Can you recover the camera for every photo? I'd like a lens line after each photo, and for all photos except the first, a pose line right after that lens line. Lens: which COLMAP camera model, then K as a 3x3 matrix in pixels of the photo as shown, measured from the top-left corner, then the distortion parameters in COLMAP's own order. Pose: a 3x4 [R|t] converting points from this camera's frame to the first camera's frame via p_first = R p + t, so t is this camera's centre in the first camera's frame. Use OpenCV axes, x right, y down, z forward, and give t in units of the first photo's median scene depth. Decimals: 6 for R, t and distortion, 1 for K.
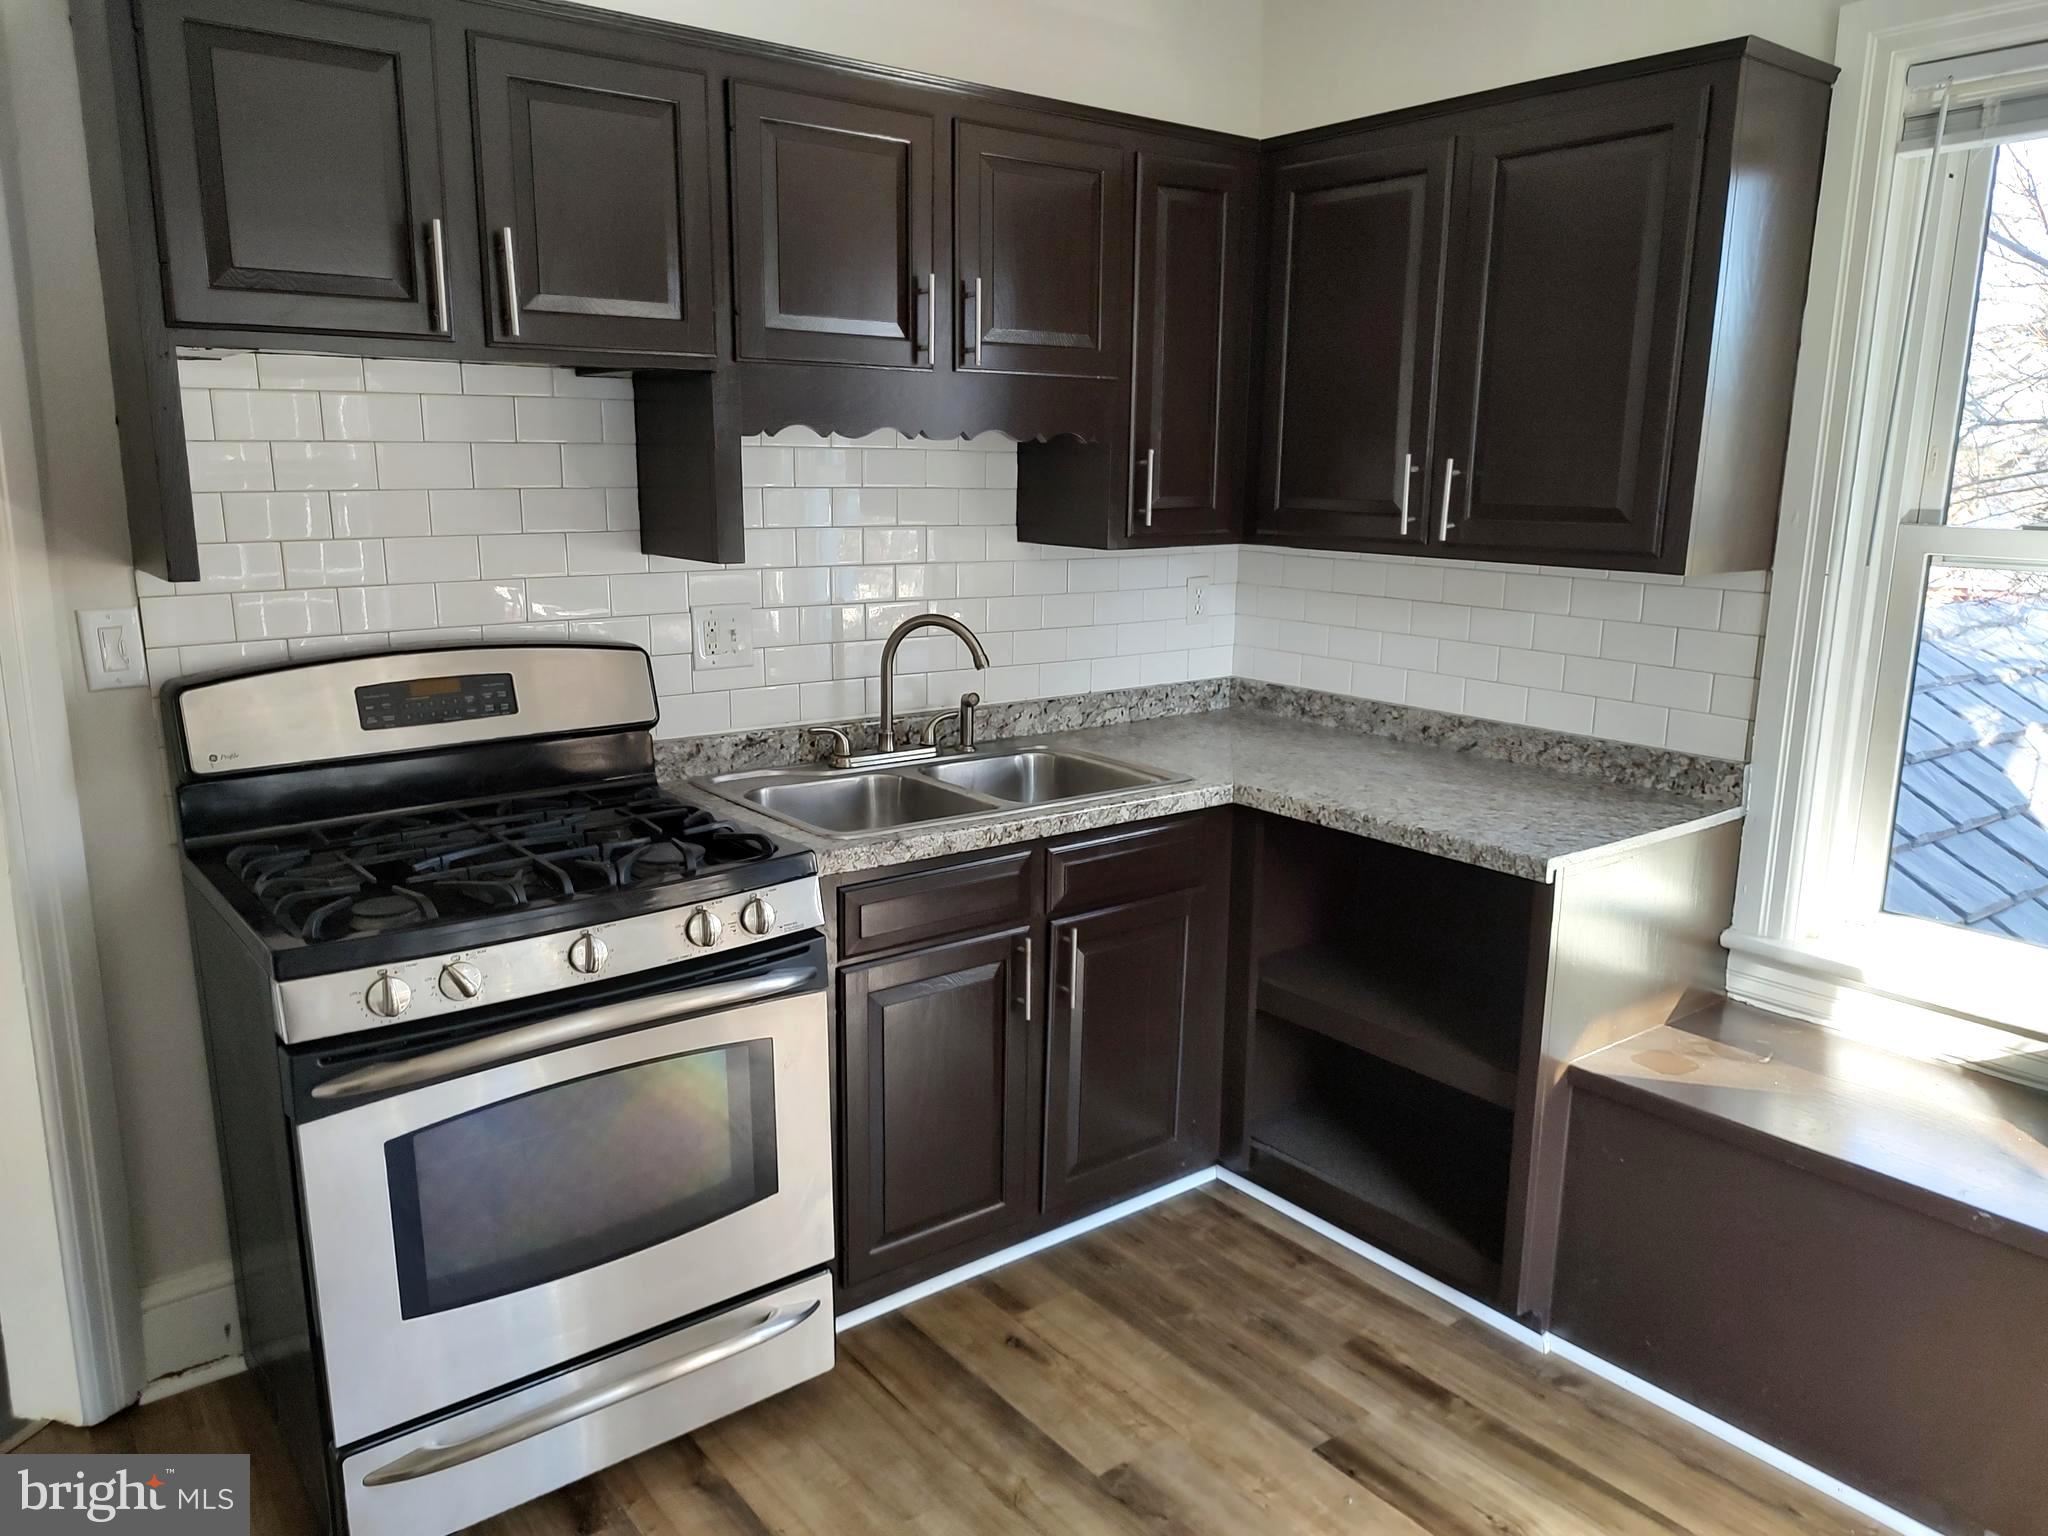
lens RADIAL K [[1471.8, 0, 1030.9], [0, 1471.8, 775.7], [0, 0, 1]] dist [0.012374, -0.012967]
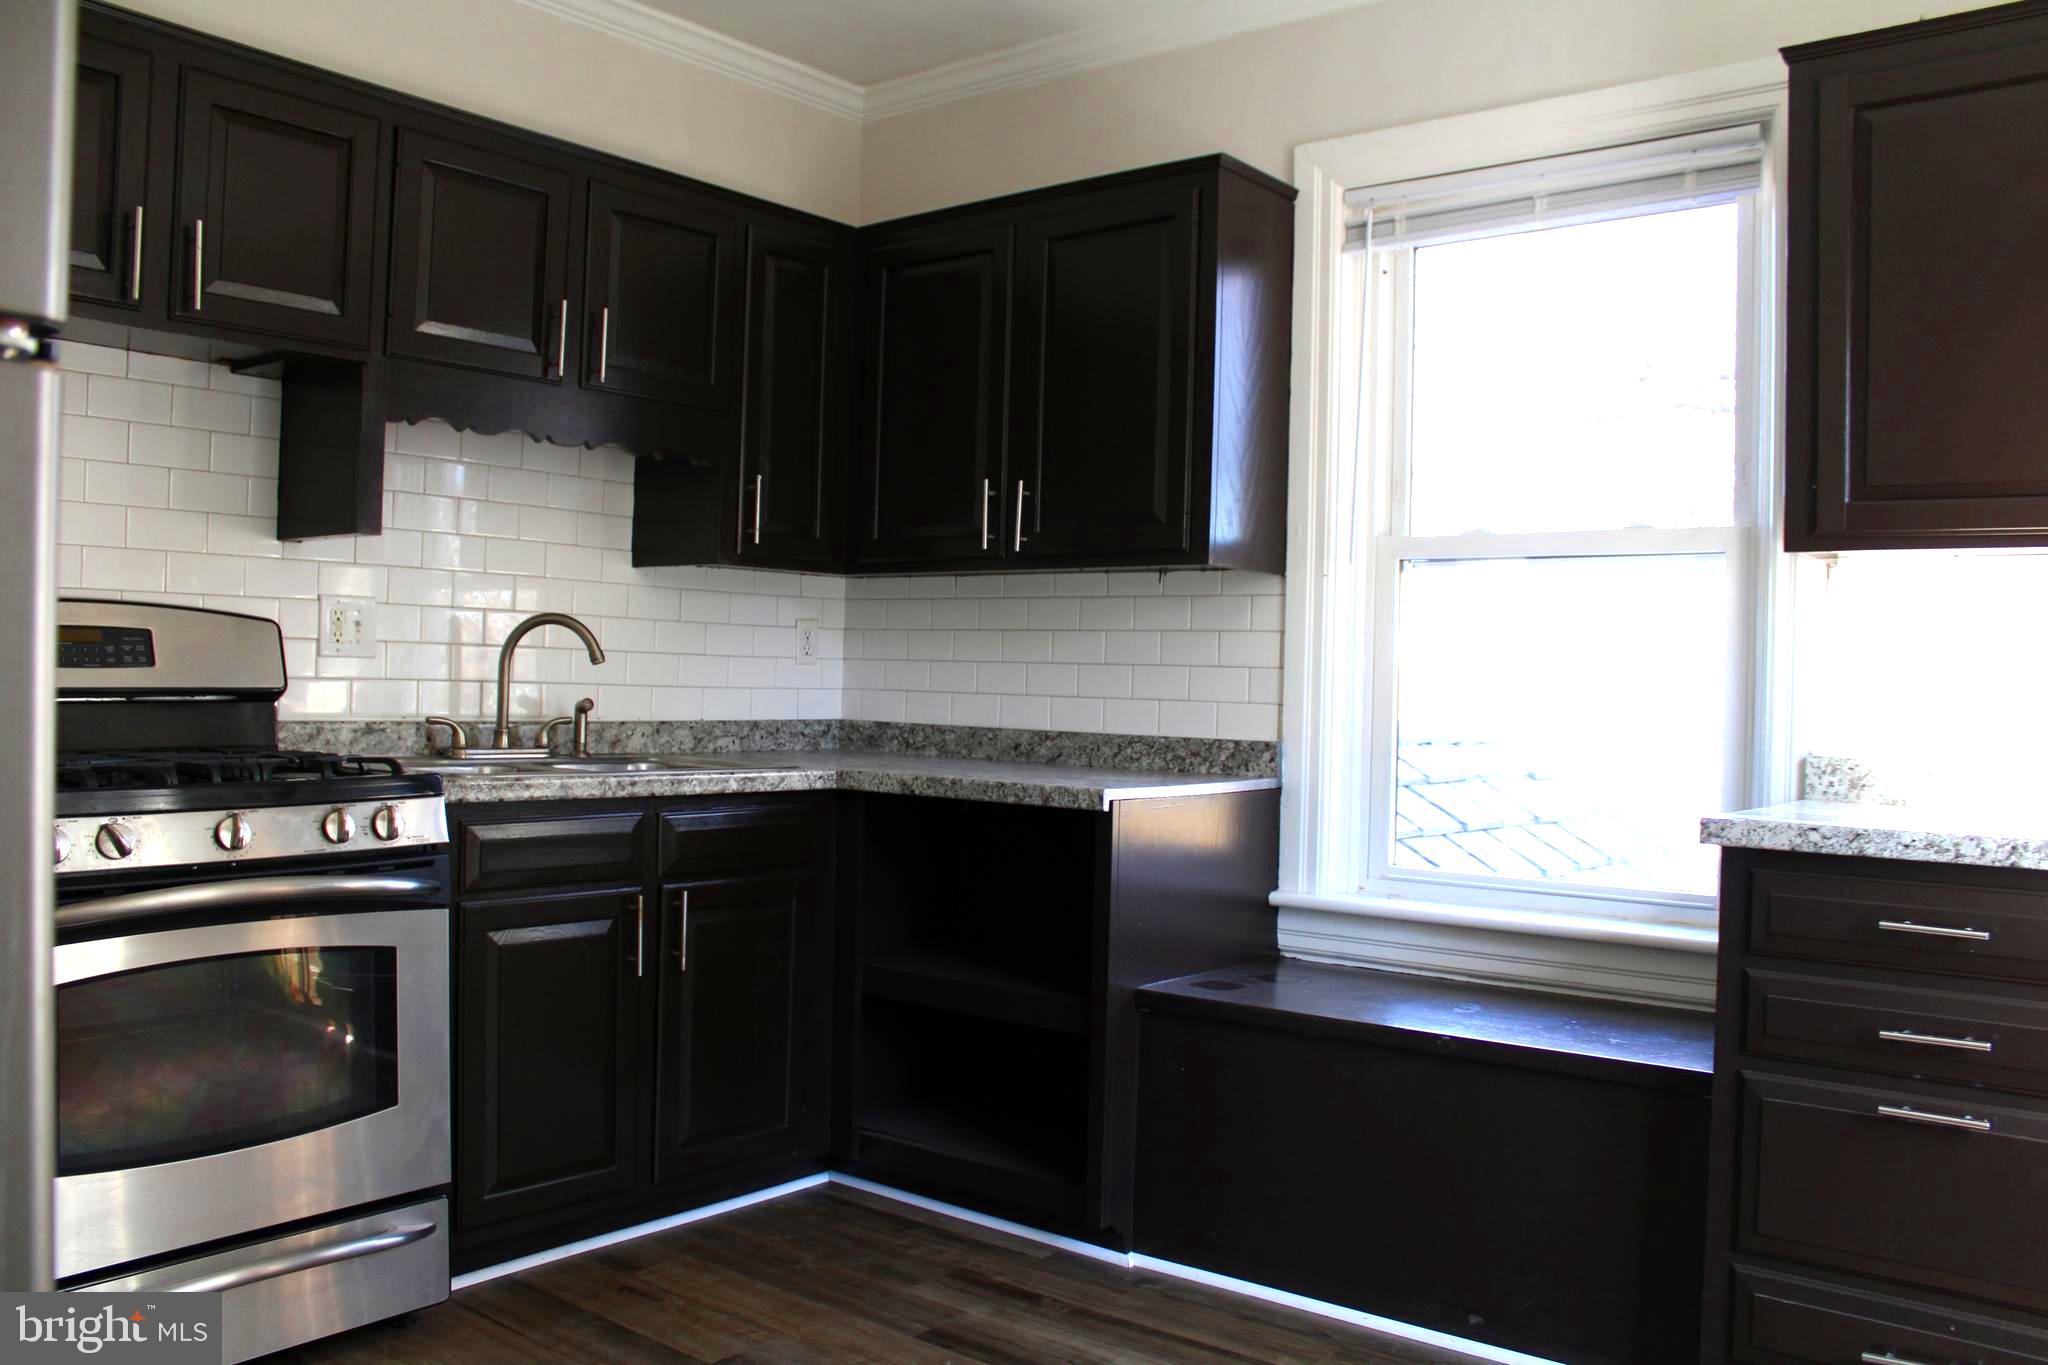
lens RADIAL K [[1673.5, 0, 1021.8], [0, 1673.5, 671.4], [0, 0, 1]] dist [-0.137526, 0.044248]
pose [[0.974506, 0.013203, 0.223973, -0.003588], [0.034017, 0.978032, -0.205663, 0.202015], [-0.221768, 0.208039, 0.952648, -0.212619]]
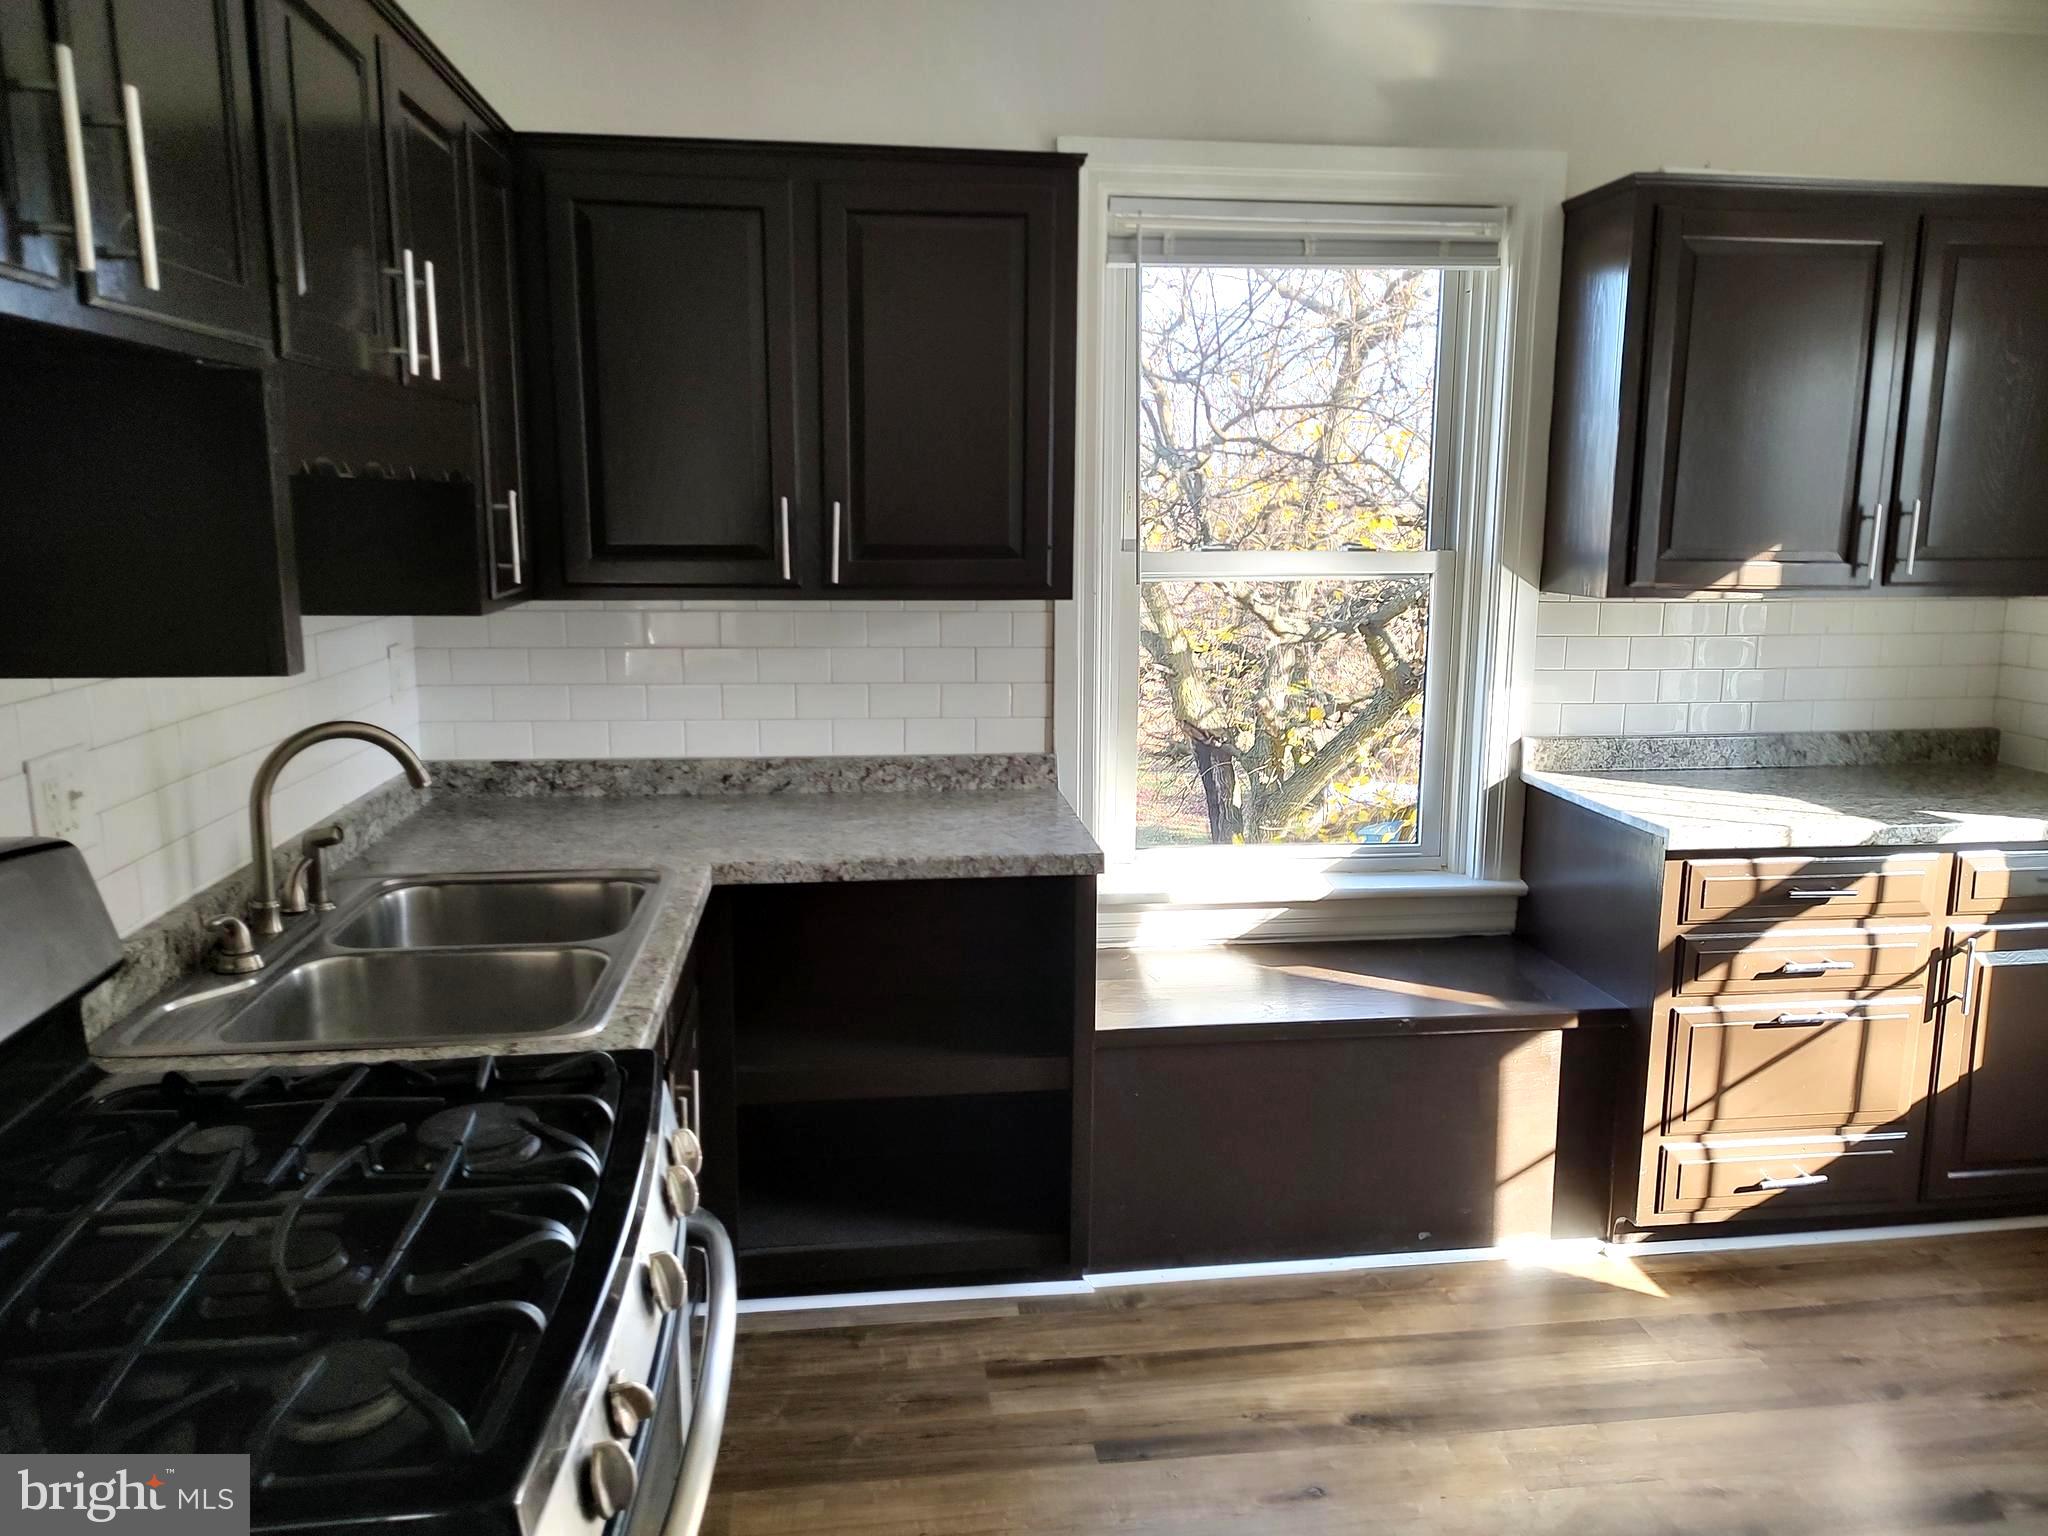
lens RADIAL K [[1471.8, 0, 1045.0], [0, 1471.8, 770.9], [0, 0, 1]] dist [0.012374, -0.012967]
pose [[0.520366, -0.158182, 0.839165, -0.531249], [0.182645, 0.980570, 0.071579, -0.082009], [-0.834183, 0.116022, 0.539146, 0.366520]]
